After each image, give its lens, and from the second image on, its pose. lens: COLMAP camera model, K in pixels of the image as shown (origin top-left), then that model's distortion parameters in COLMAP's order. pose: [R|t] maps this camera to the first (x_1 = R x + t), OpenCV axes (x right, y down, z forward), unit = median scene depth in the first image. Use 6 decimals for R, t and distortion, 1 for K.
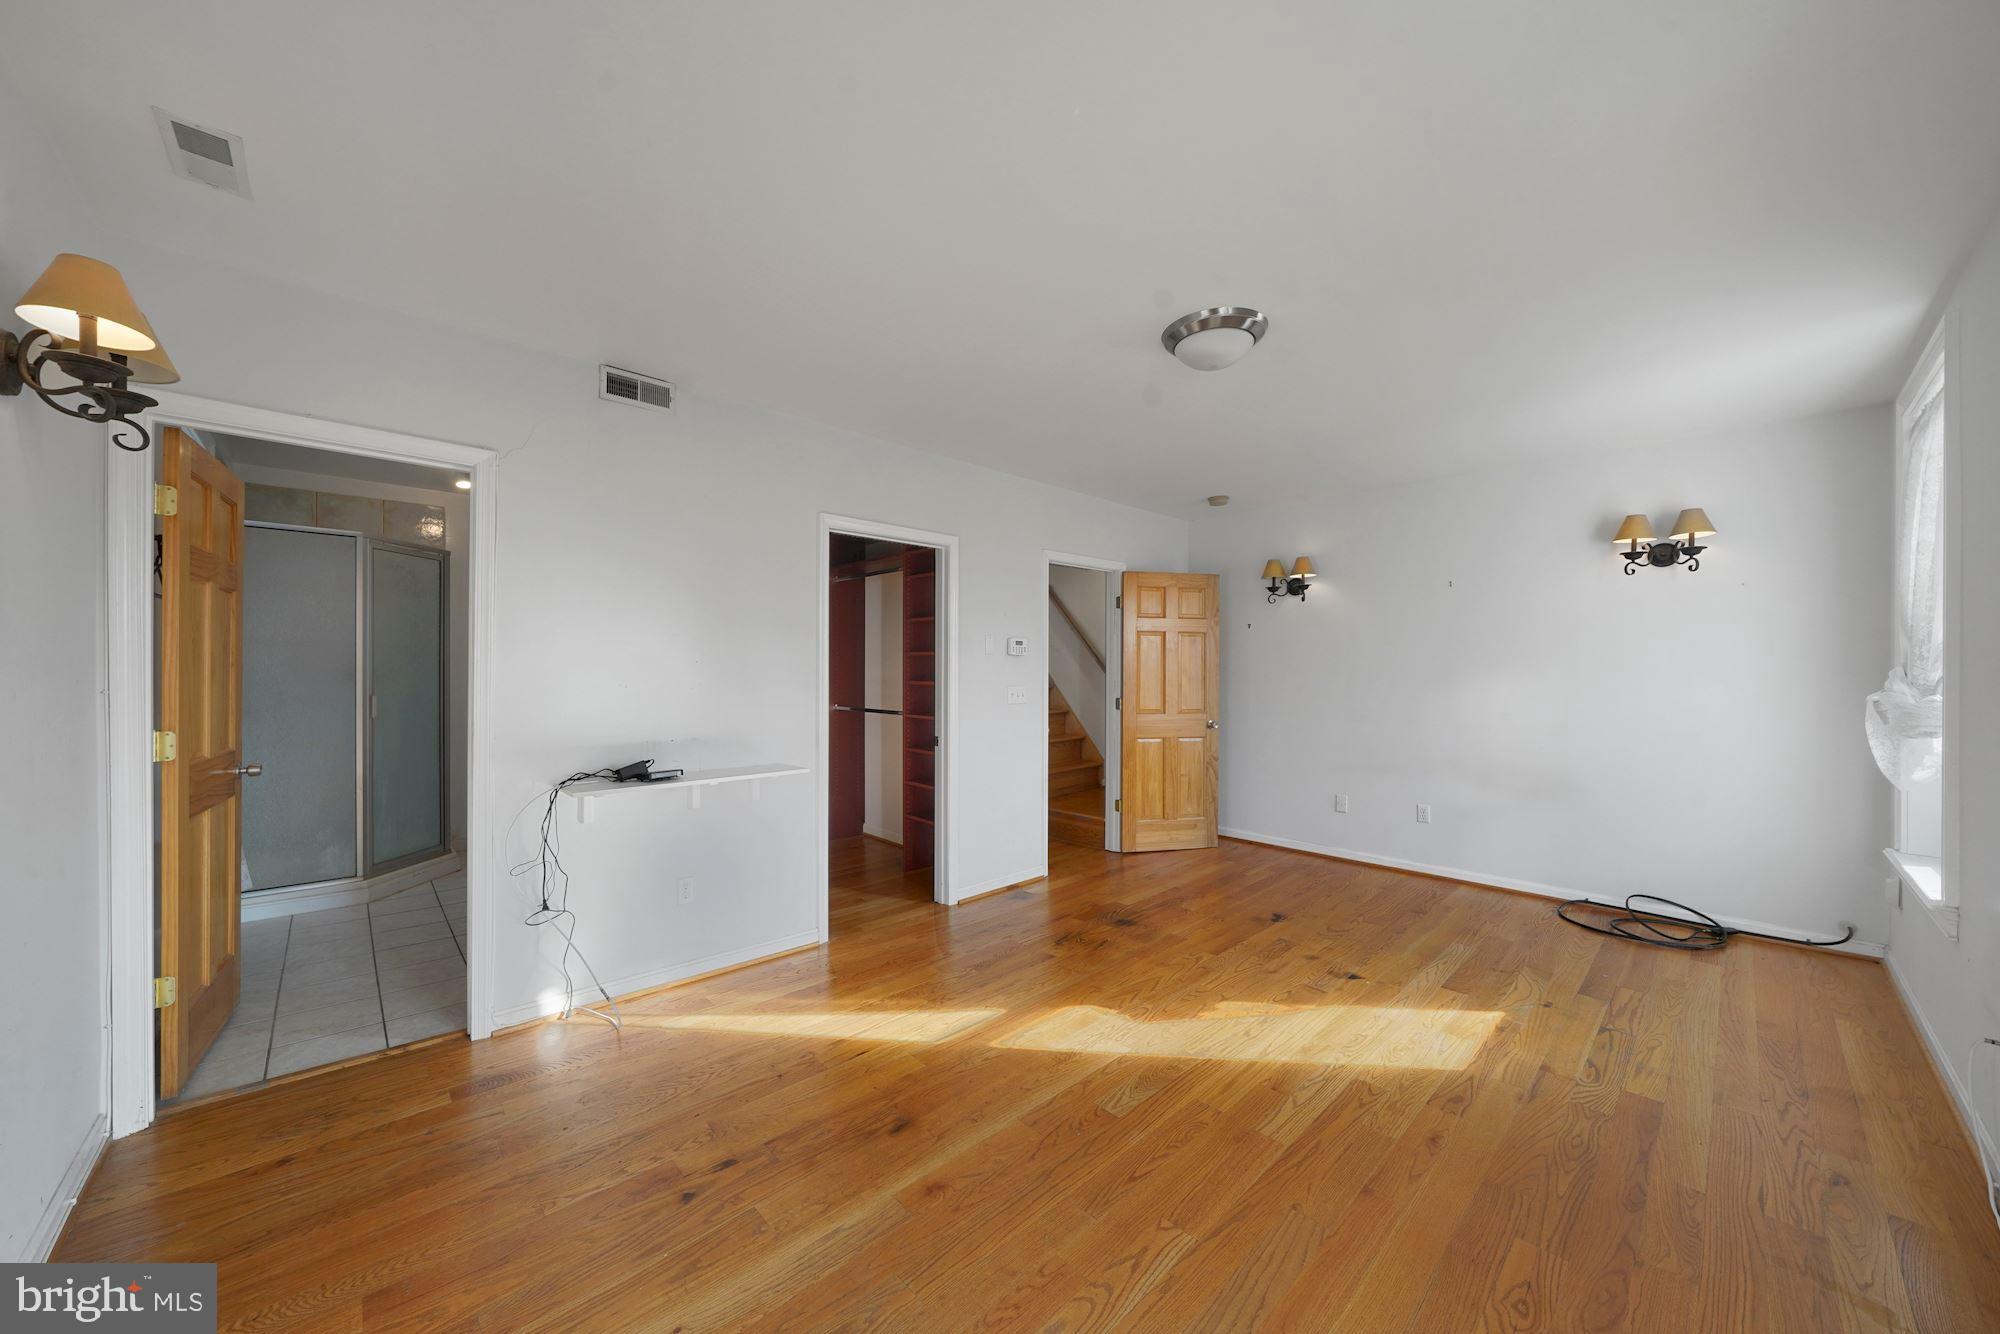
lens RADIAL K [[697.8, 0, 1008.7], [0, 697.8, 670.9], [0, 0, 1]] dist [-0.001710, 0.000079]
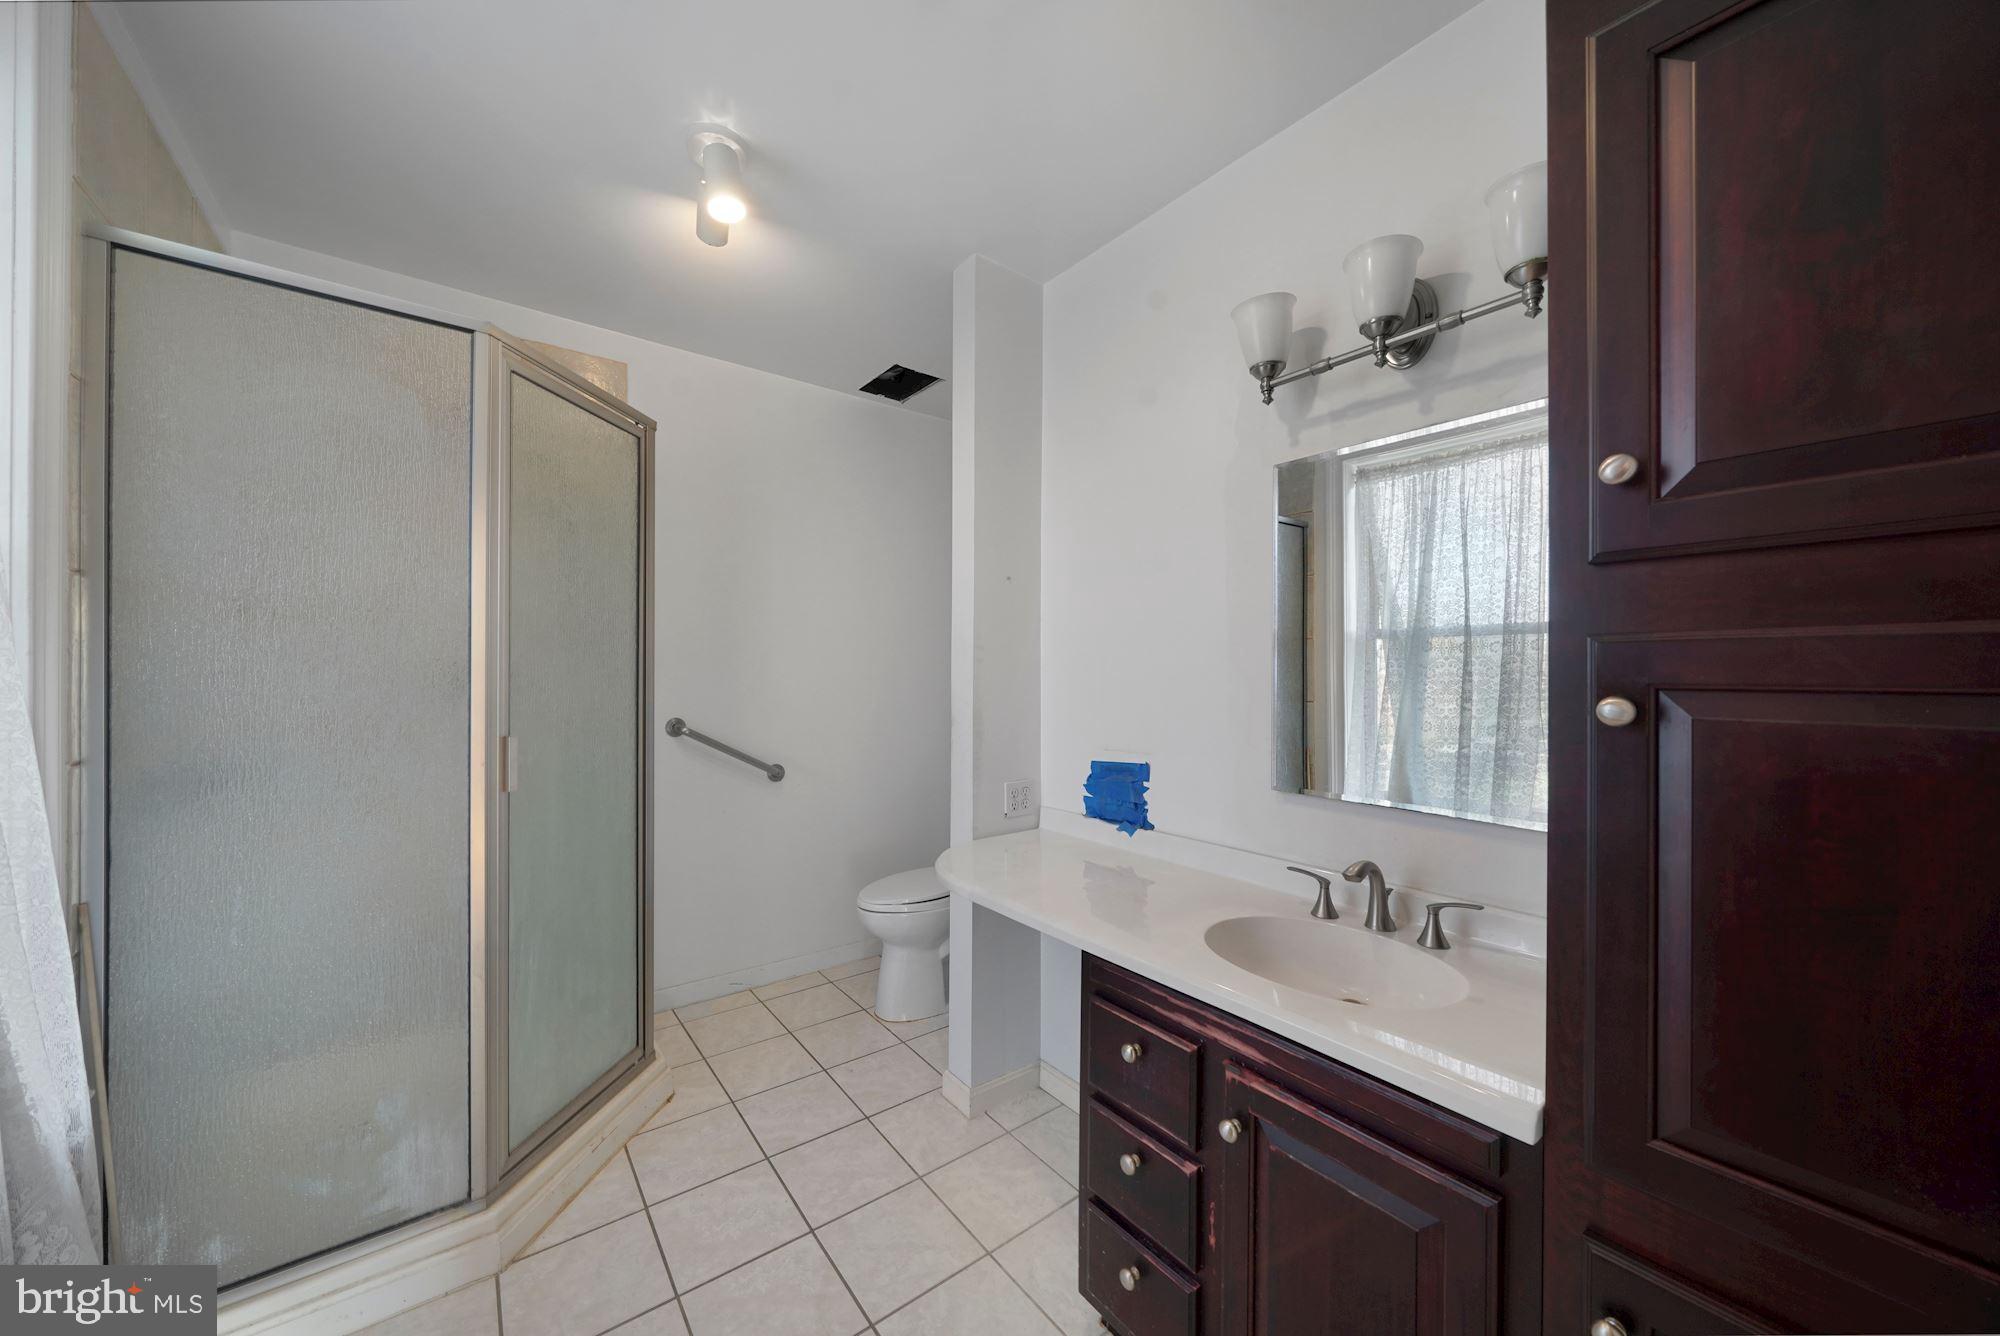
lens RADIAL K [[697.8, 0, 993.5], [0, 697.8, 670.5], [0, 0, 1]] dist [-0.001710, 0.000079]
pose [[0.993548, 0.001618, -0.113397, -0.780617], [-0.002155, 0.999987, -0.004618, -0.001761], [0.113388, 0.004832, 0.993539, 0.837344]]
